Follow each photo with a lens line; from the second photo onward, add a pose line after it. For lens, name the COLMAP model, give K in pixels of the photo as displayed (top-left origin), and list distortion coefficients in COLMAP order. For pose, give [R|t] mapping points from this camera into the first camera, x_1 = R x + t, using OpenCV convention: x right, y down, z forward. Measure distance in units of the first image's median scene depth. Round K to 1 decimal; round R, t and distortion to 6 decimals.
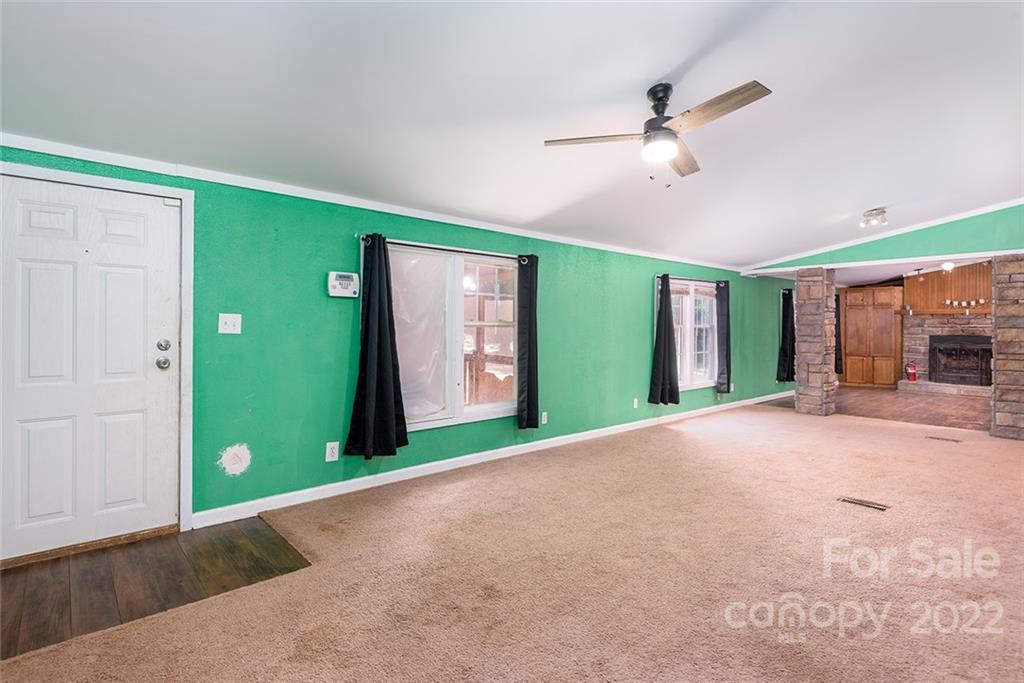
lens RADIAL K [[498.0, 0, 516.8], [0, 498.0, 322.8], [0, 0, 1]] dist [-0.005888, -0.001842]
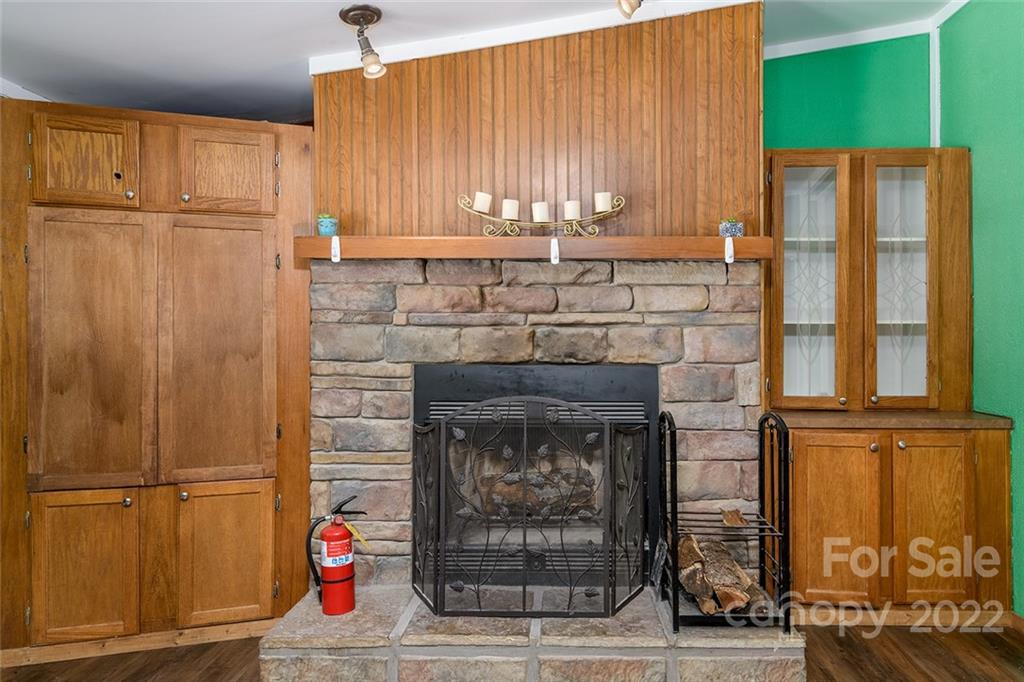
lens RADIAL K [[632.2, 0, 528.1], [0, 632.2, 337.0], [0, 0, 1]] dist [0.025644, -0.010514]
pose [[0.700816, -0.005782, 0.713319, 0.682734], [-0.000006, 0.999967, 0.008111, 0.011968], [-0.713343, -0.005688, 0.700792, 0.786375]]
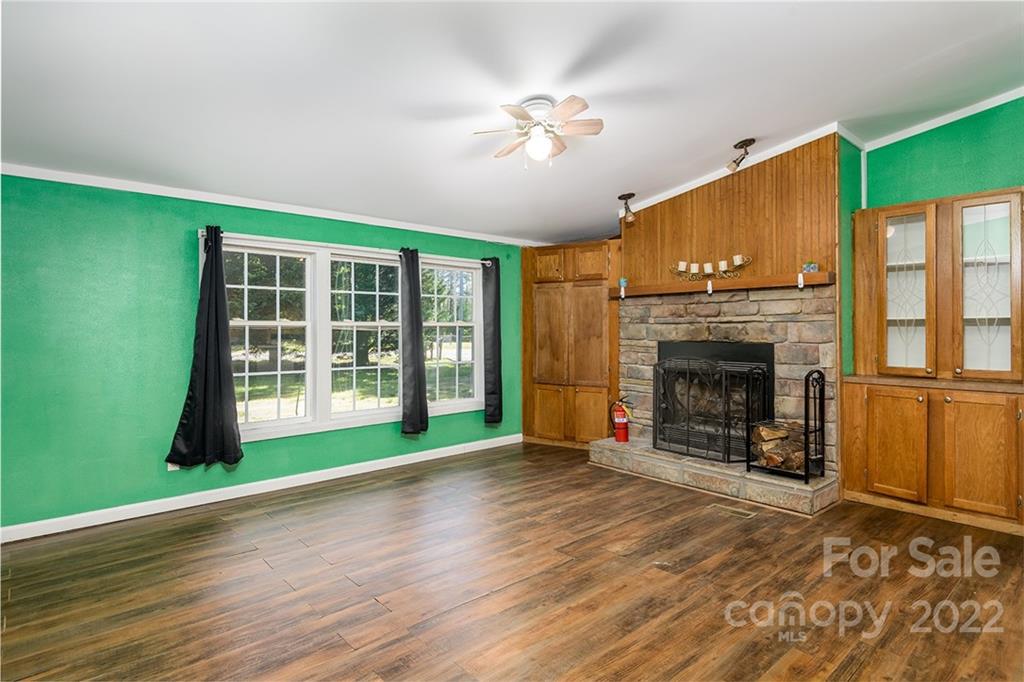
lens RADIAL K [[545.1, 0, 524.7], [0, 545.1, 327.0], [0, 0, 1]] dist [0.025736, -0.020065]
pose [[0.999582, -0.010669, -0.026886, 0.729695], [0.010704, 0.999942, 0.001165, 0.010398], [0.026872, -0.001452, 0.999638, 0.496918]]
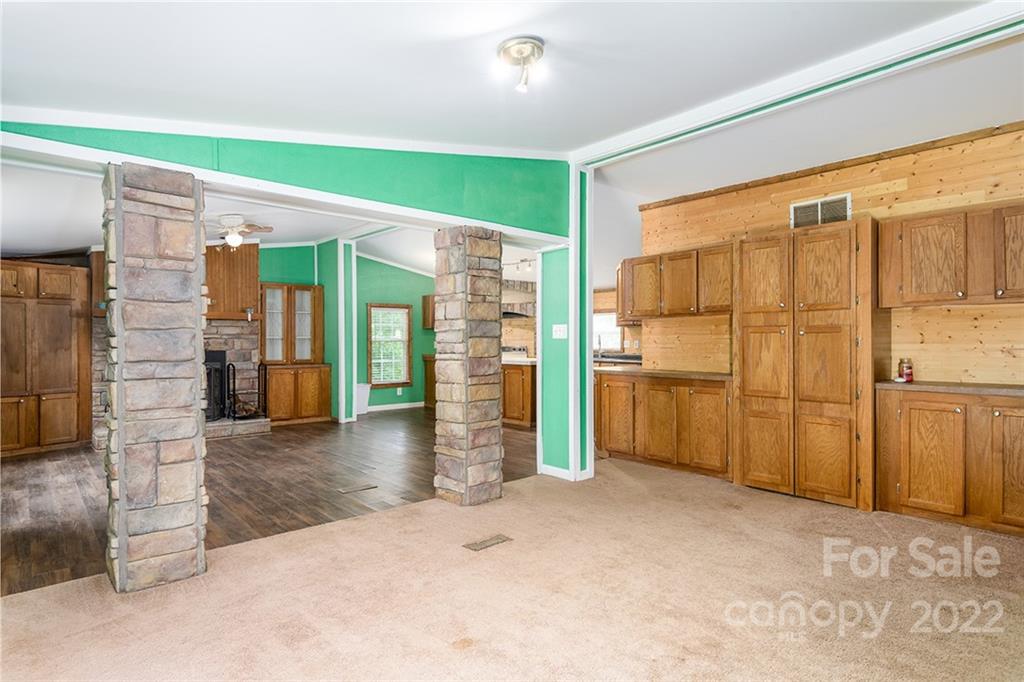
lens RADIAL K [[545.1, 0, 529.6], [0, 545.1, 345.7], [0, 0, 1]] dist [0.025736, -0.020065]
pose [[-0.009978, -0.015054, 0.999837, 0.139090], [-0.003770, 0.999880, 0.015017, 0.005843], [-0.999943, -0.003620, -0.010034, 0.516600]]
